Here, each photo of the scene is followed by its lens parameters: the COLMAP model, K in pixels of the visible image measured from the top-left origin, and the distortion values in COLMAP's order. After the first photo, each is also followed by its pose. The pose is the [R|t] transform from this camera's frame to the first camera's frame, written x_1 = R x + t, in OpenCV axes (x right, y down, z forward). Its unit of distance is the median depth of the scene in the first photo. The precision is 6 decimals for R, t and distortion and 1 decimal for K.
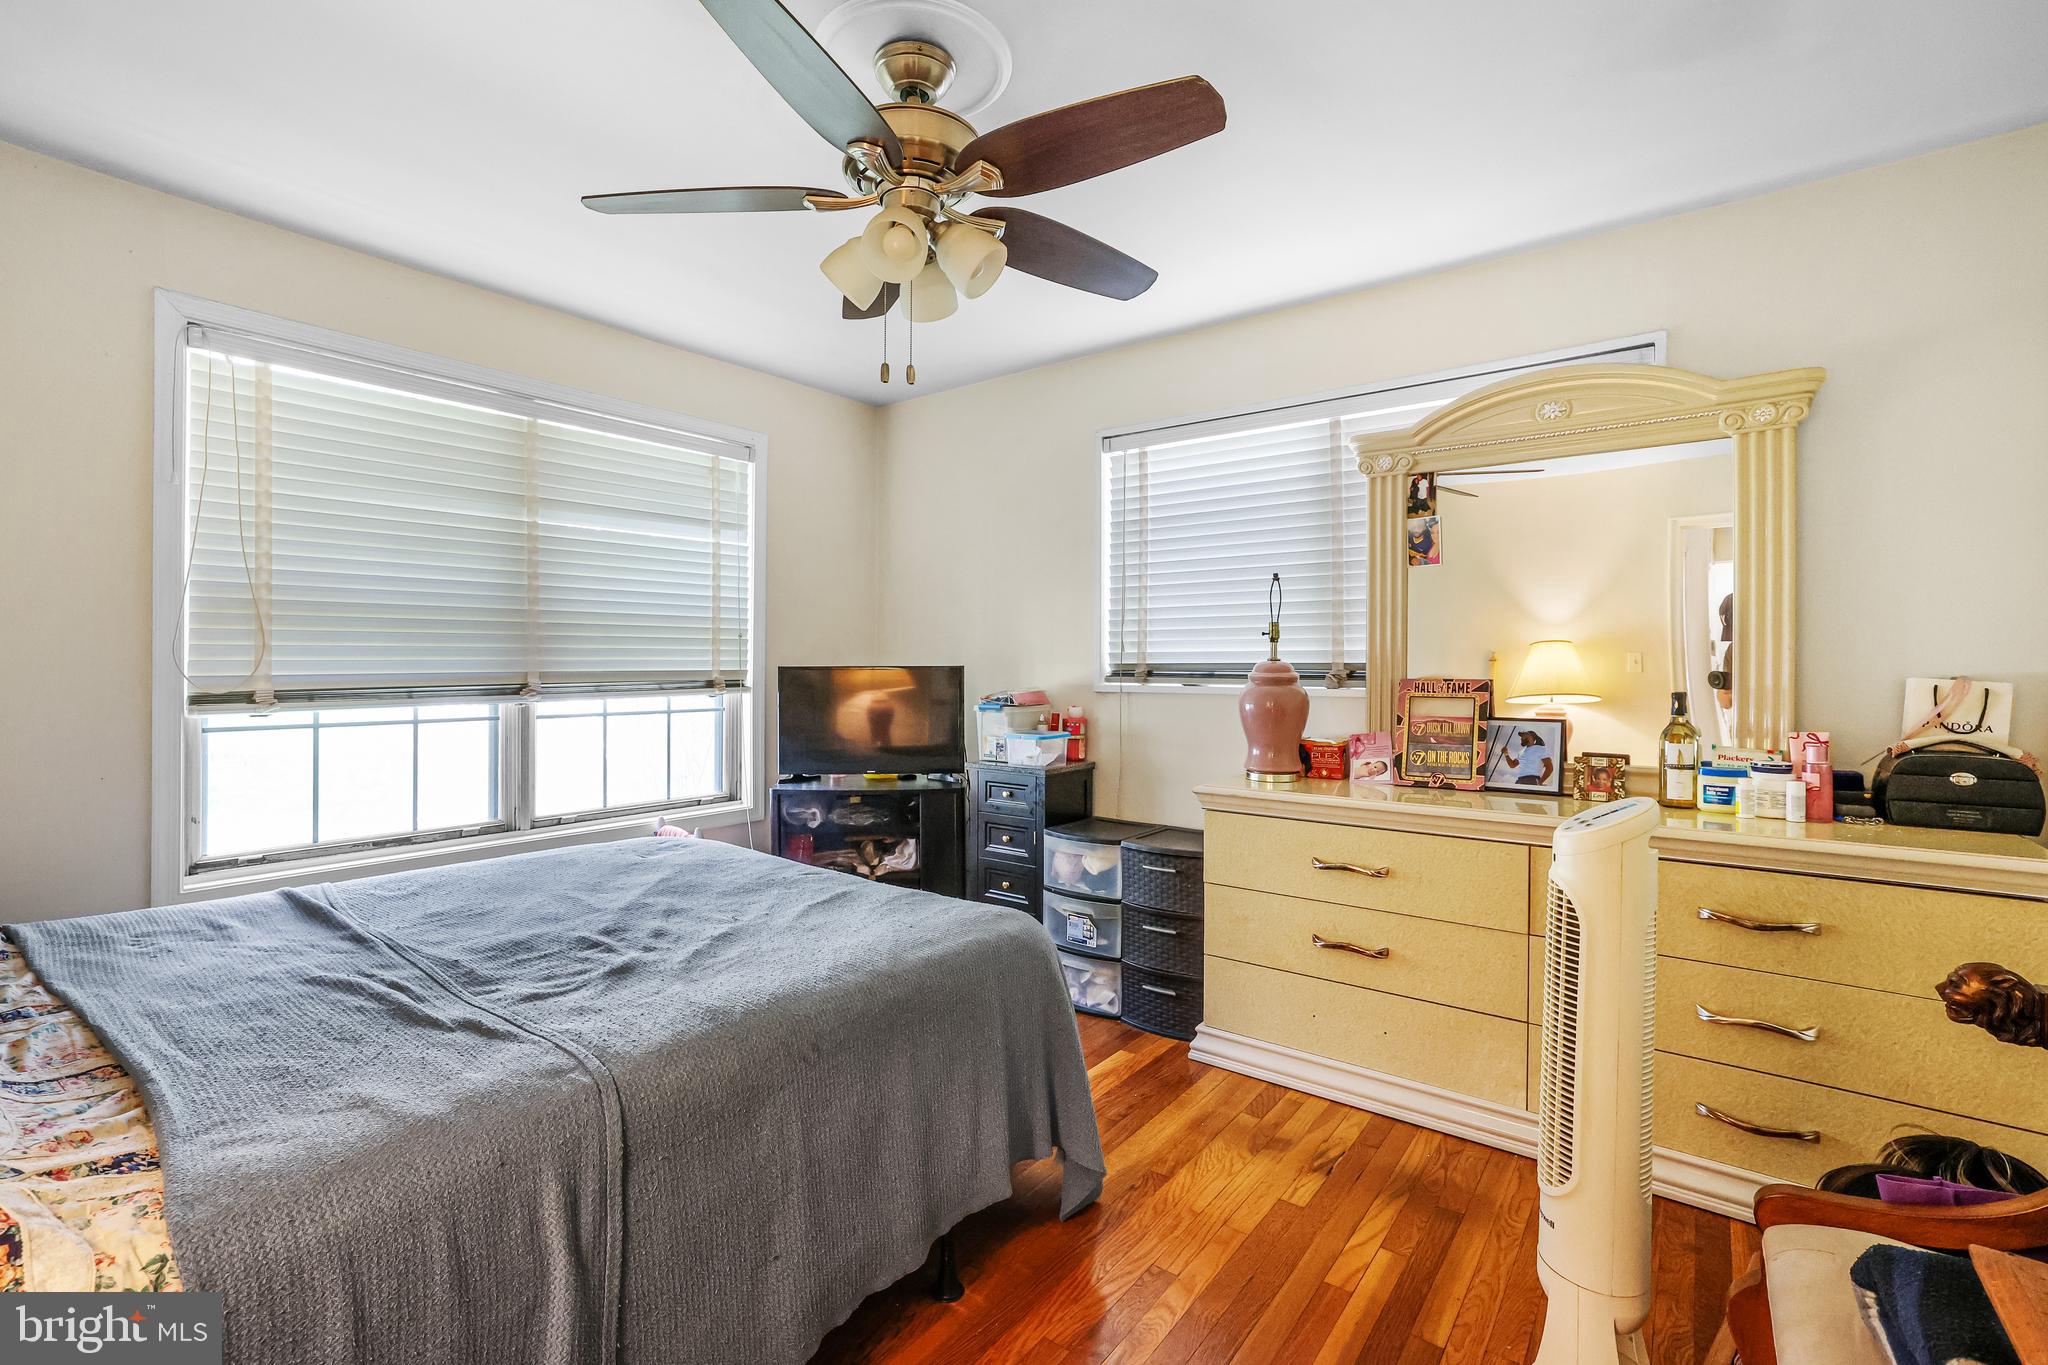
lens RADIAL K [[893.8, 0, 1021.2], [0, 893.8, 671.7], [0, 0, 1]] dist [-0.046954, 0.021677]
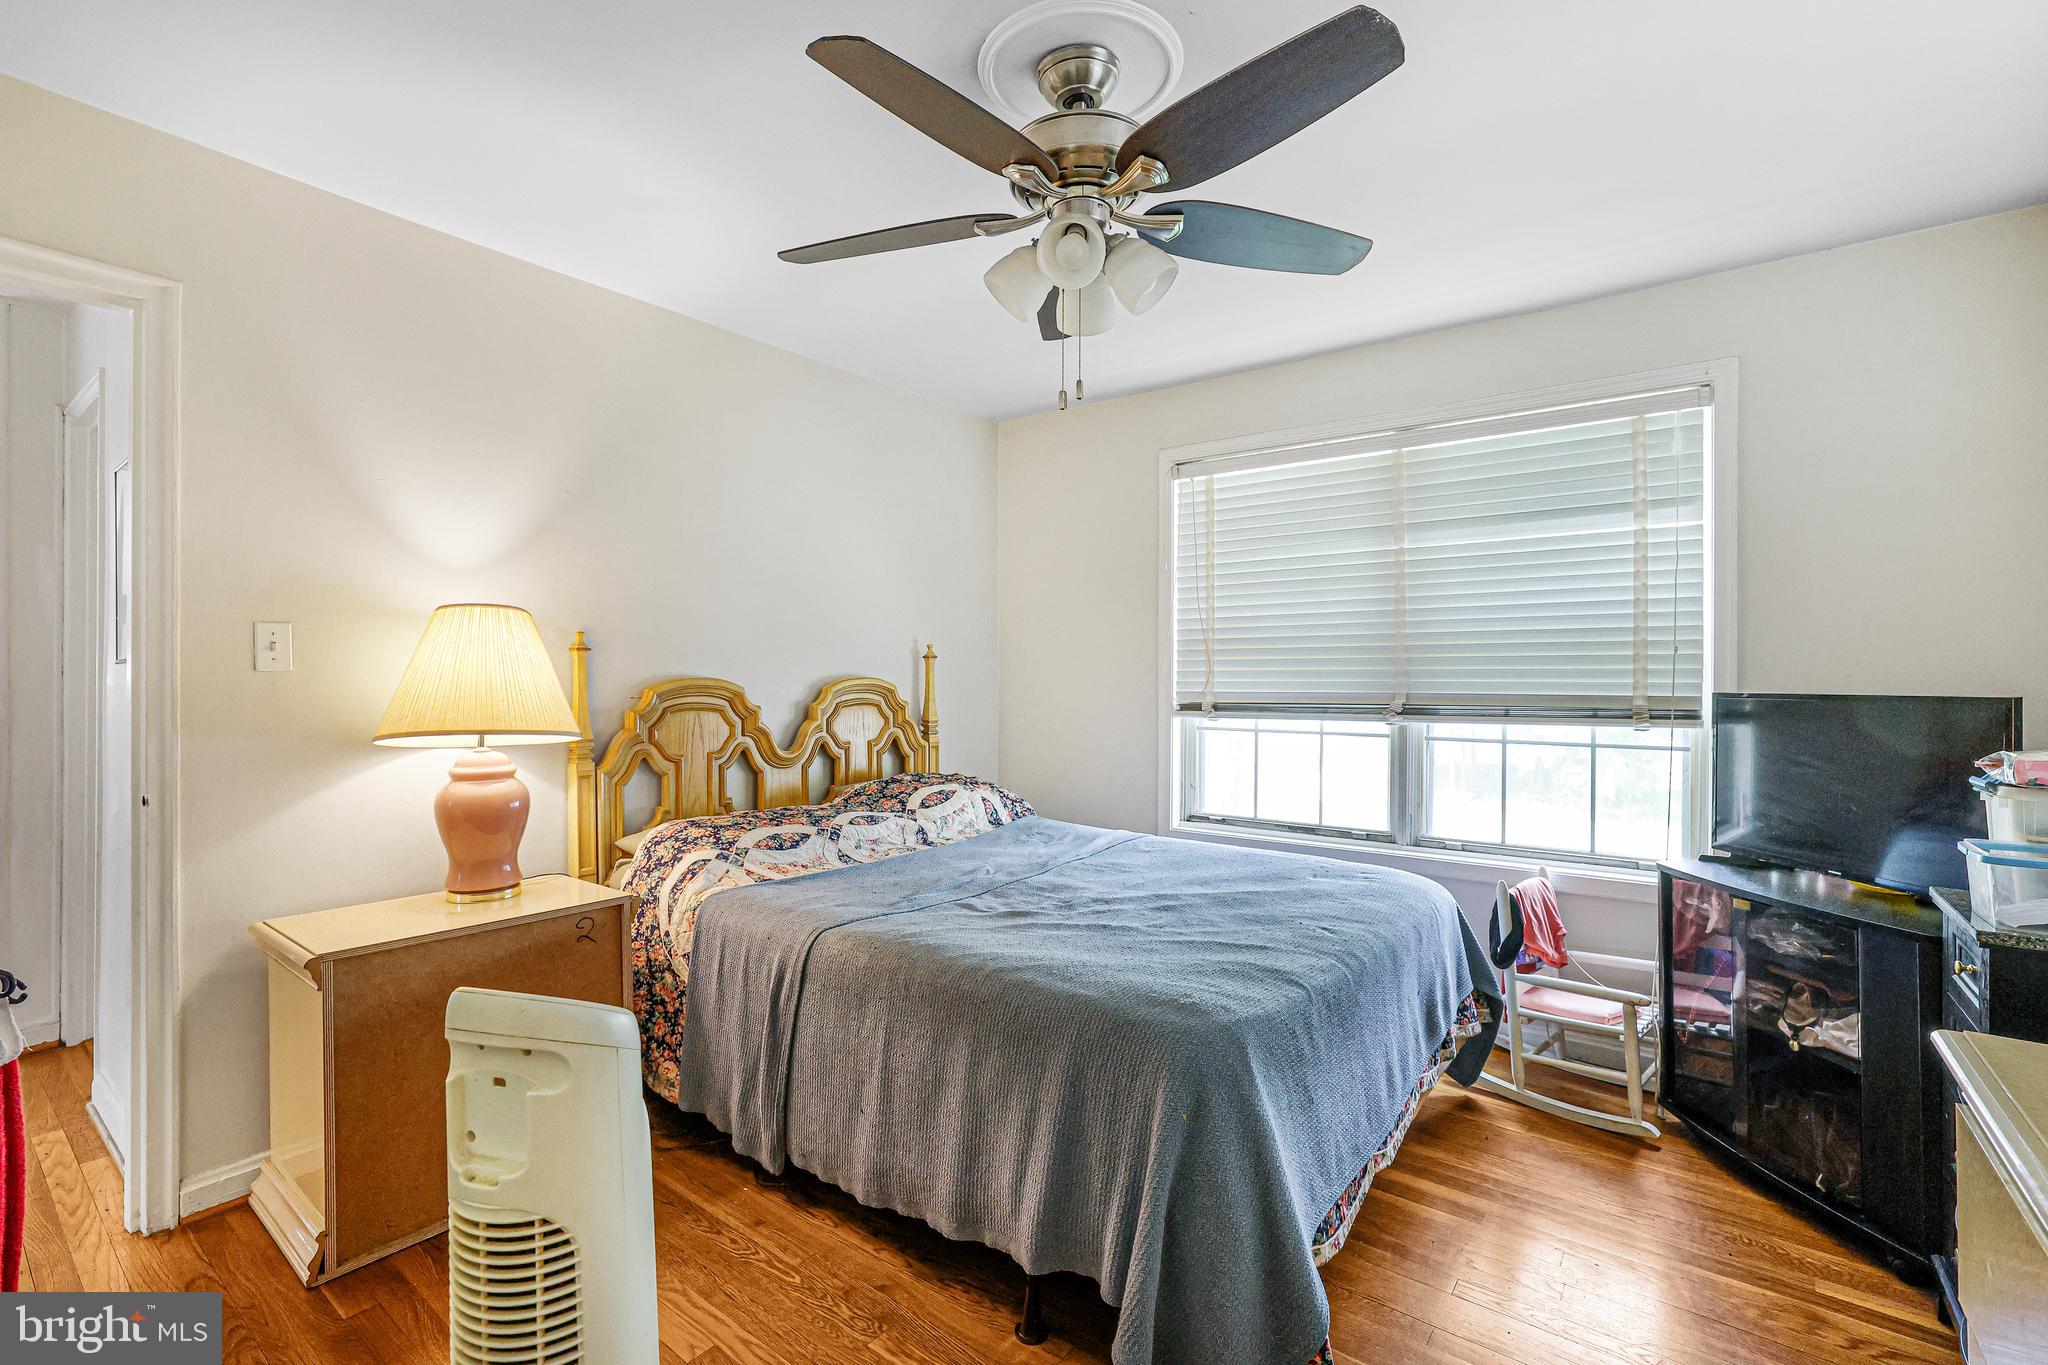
lens RADIAL K [[902.6, 0, 1019.2], [0, 902.6, 697.1], [0, 0, 1]] dist [-0.048409, 0.022217]
pose [[0.001439, 0.019301, -0.999813, 0.548115], [-0.014442, 0.999710, 0.019279, -0.010254], [0.999895, 0.014411, 0.001717, 0.603601]]
